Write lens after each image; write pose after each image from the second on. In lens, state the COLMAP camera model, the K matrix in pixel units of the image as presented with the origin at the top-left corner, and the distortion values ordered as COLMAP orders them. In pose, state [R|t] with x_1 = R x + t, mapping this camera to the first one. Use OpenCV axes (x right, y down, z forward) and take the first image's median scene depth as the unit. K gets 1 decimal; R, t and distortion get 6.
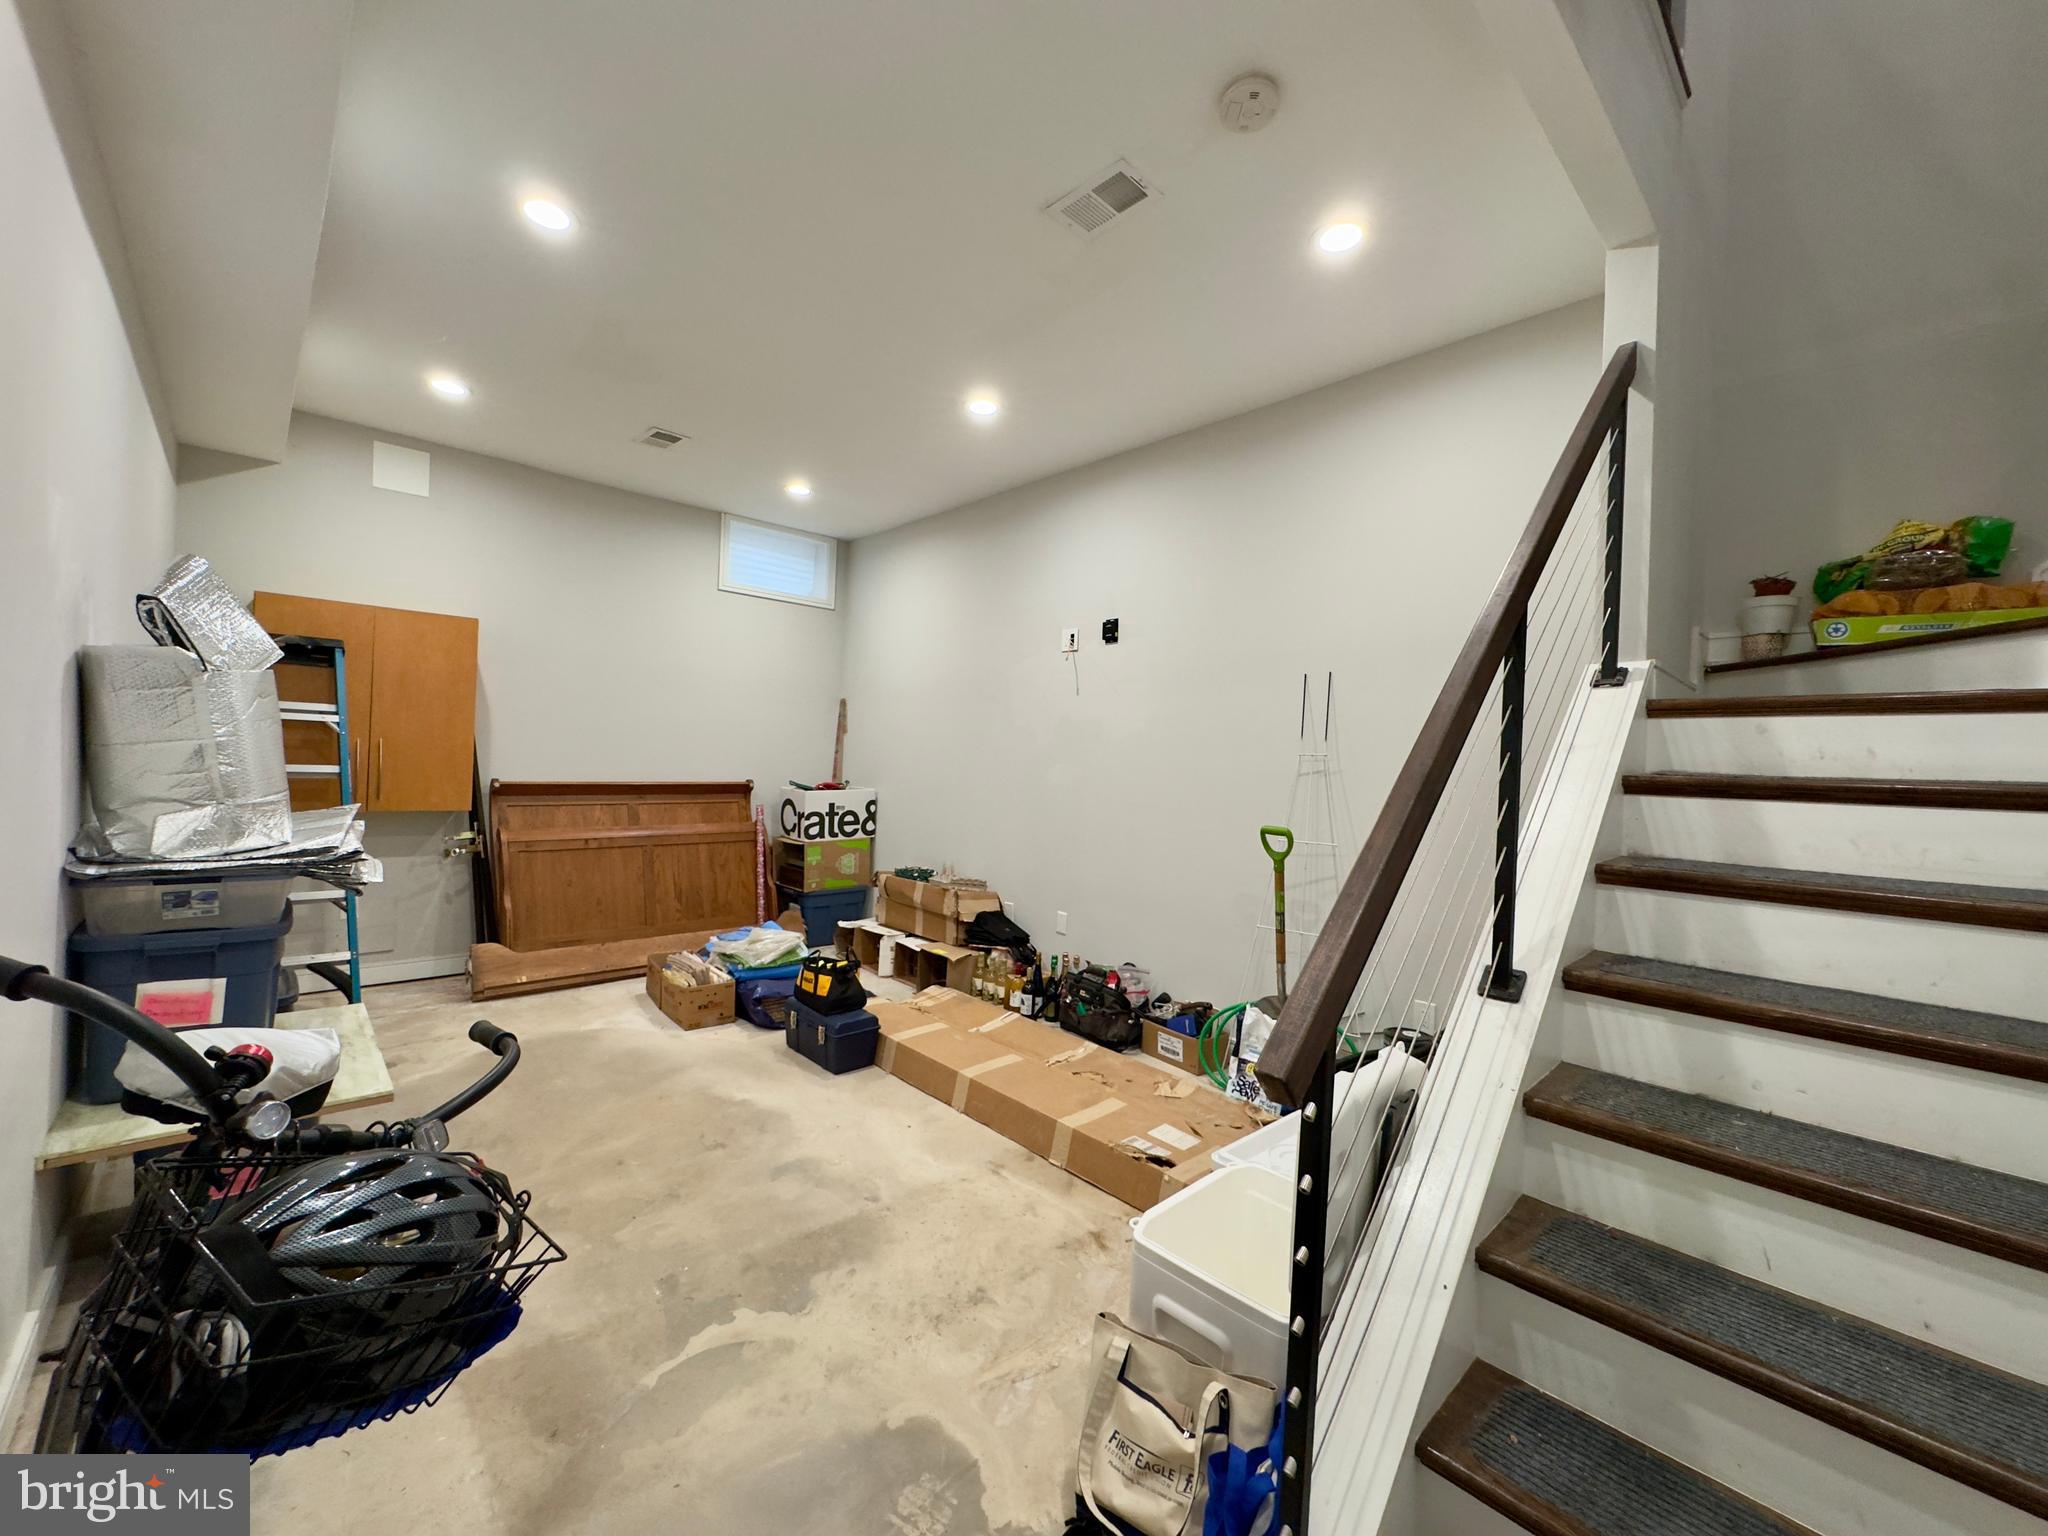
lens RADIAL K [[818.4, 0, 1021.4], [0, 818.4, 758.0], [0, 0, 1]] dist [-0.007038, 0.000557]
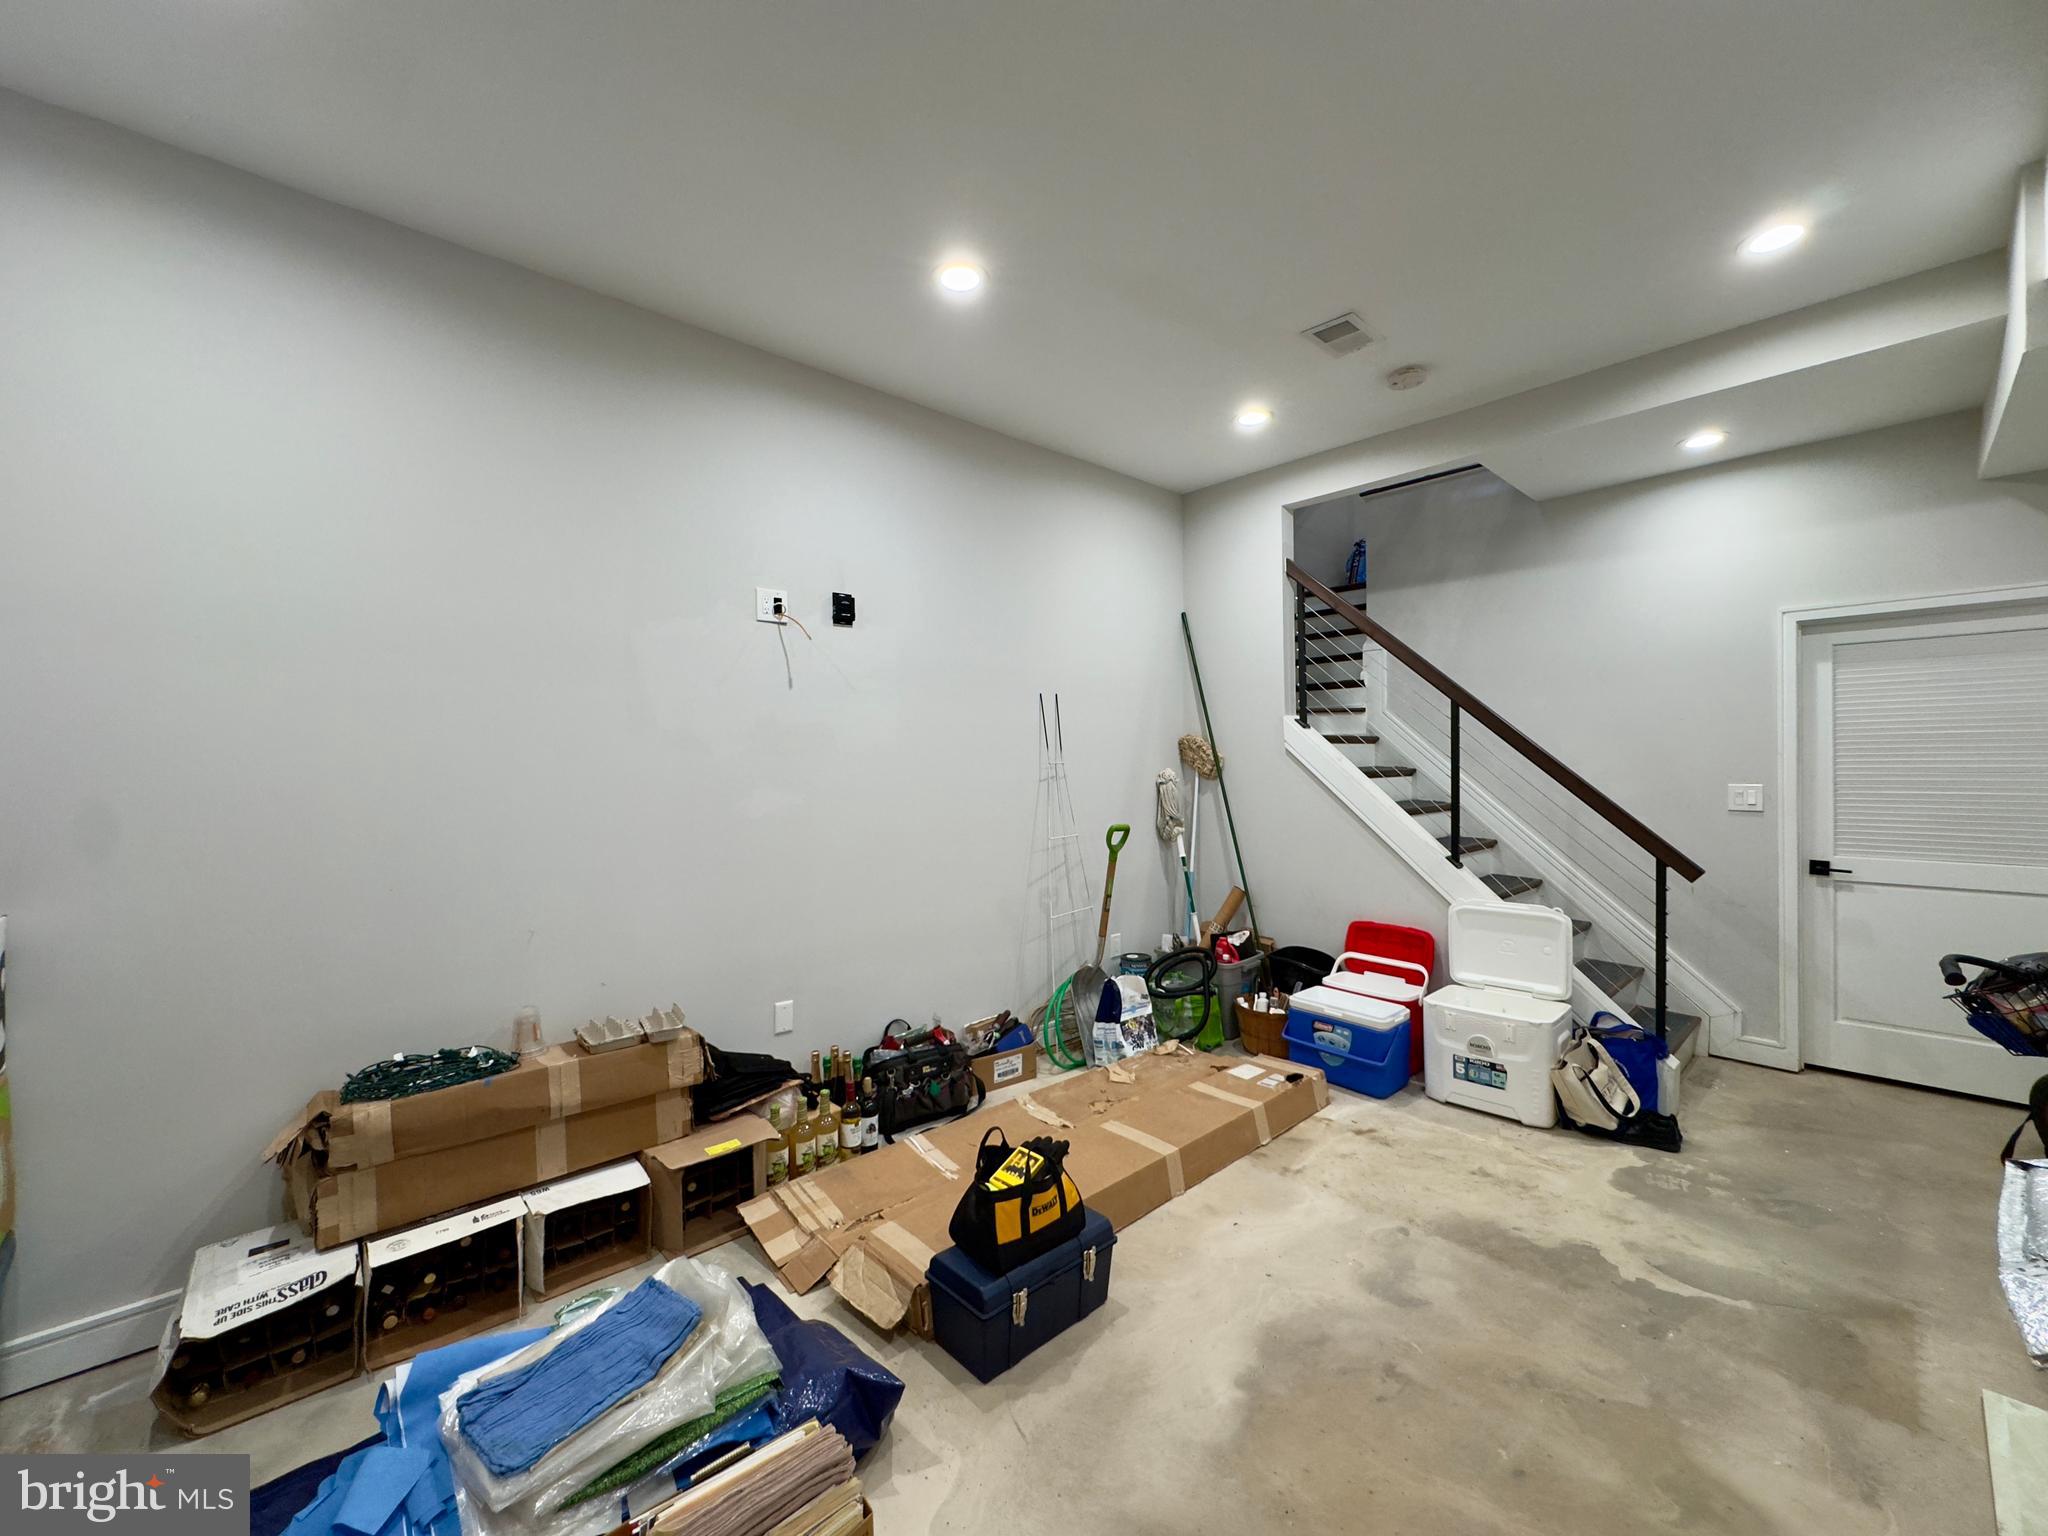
lens RADIAL K [[818.4, 0, 1021.4], [0, 818.4, 758.0], [0, 0, 1]] dist [-0.007038, 0.000557]
pose [[0.004329, -0.035094, 0.999375, -0.984278], [0.004179, 0.999376, 0.035075, -0.063764], [-0.999982, 0.004025, 0.004473, 1.238539]]
